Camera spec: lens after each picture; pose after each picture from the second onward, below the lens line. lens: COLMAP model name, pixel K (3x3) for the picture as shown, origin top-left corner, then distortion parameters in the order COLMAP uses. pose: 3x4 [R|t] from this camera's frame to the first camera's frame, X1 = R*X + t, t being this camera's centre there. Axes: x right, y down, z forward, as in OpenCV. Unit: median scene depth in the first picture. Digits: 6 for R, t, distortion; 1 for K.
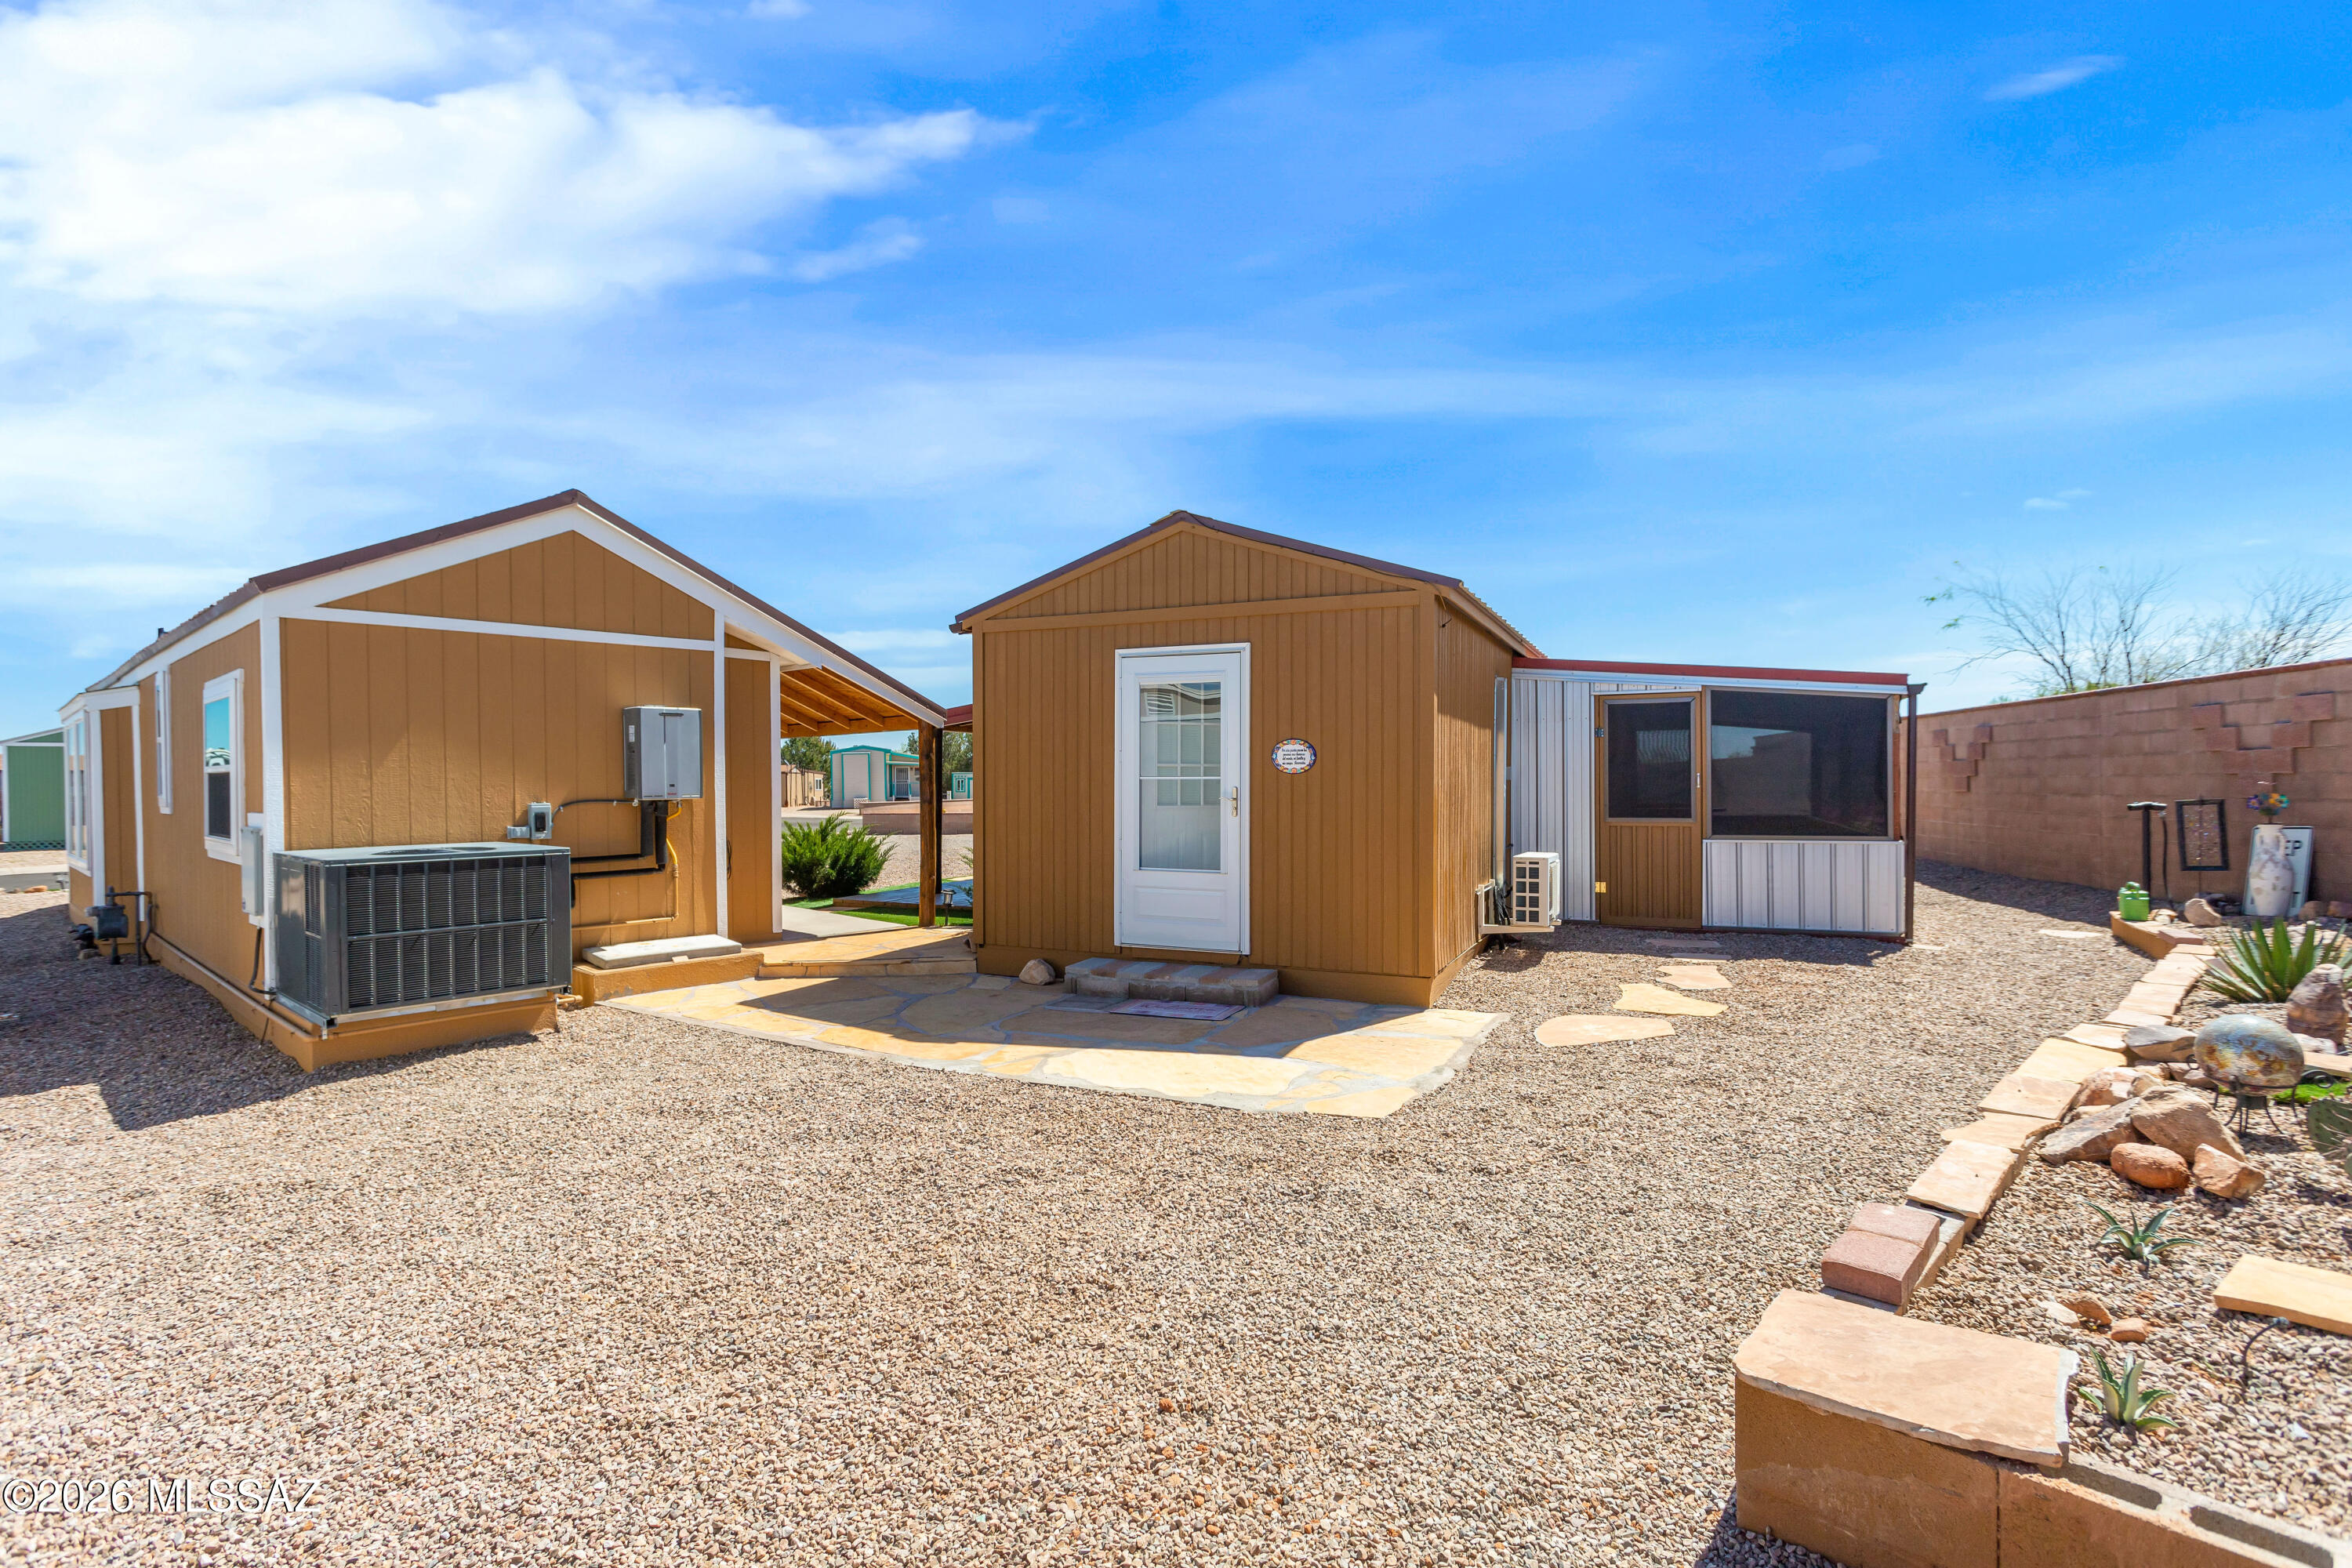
lens RADIAL K [[1122.4, 0, 1176.0], [0, 1122.4, 784.0], [0, 0, 1]] dist [0.012201, 0.000598]
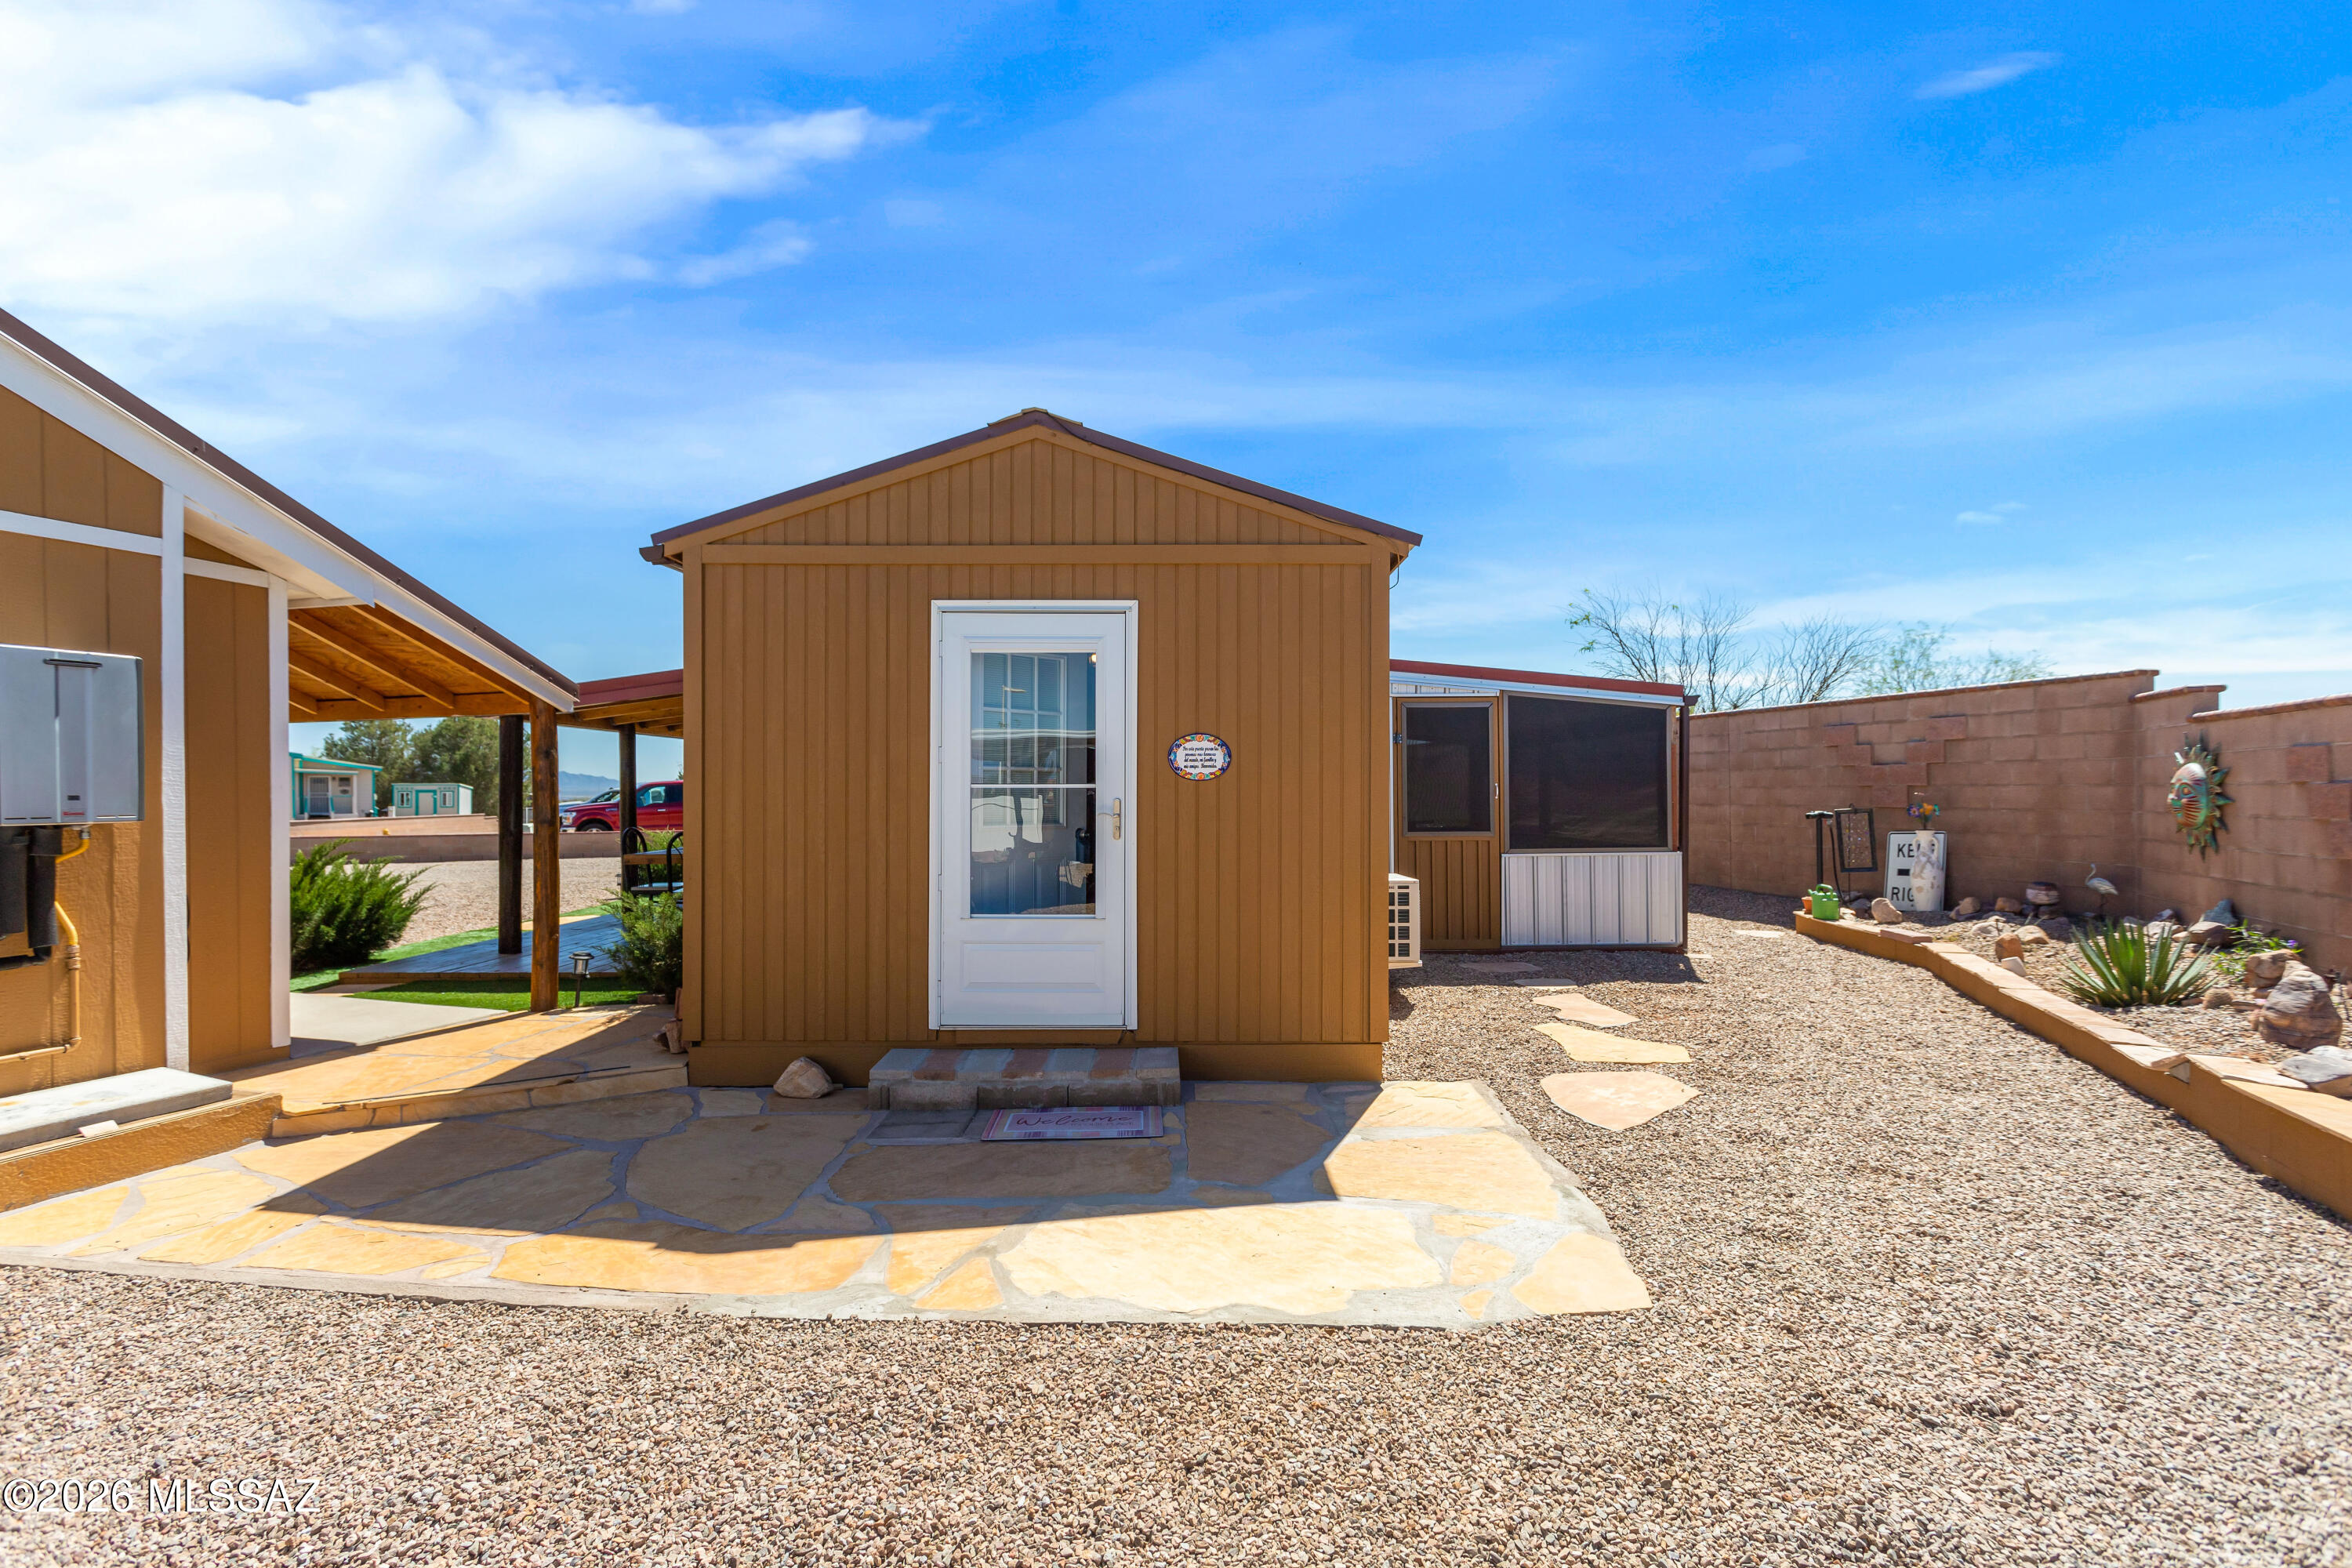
lens RADIAL K [[1122.4, 0, 1176.0], [0, 1122.4, 784.0], [0, 0, 1]] dist [0.012201, 0.000598]
pose [[0.911951, 0.003684, 0.410282, -0.189828], [0.001180, 0.999932, -0.011601, 0.001712], [-0.410297, 0.011064, 0.911885, 0.292923]]
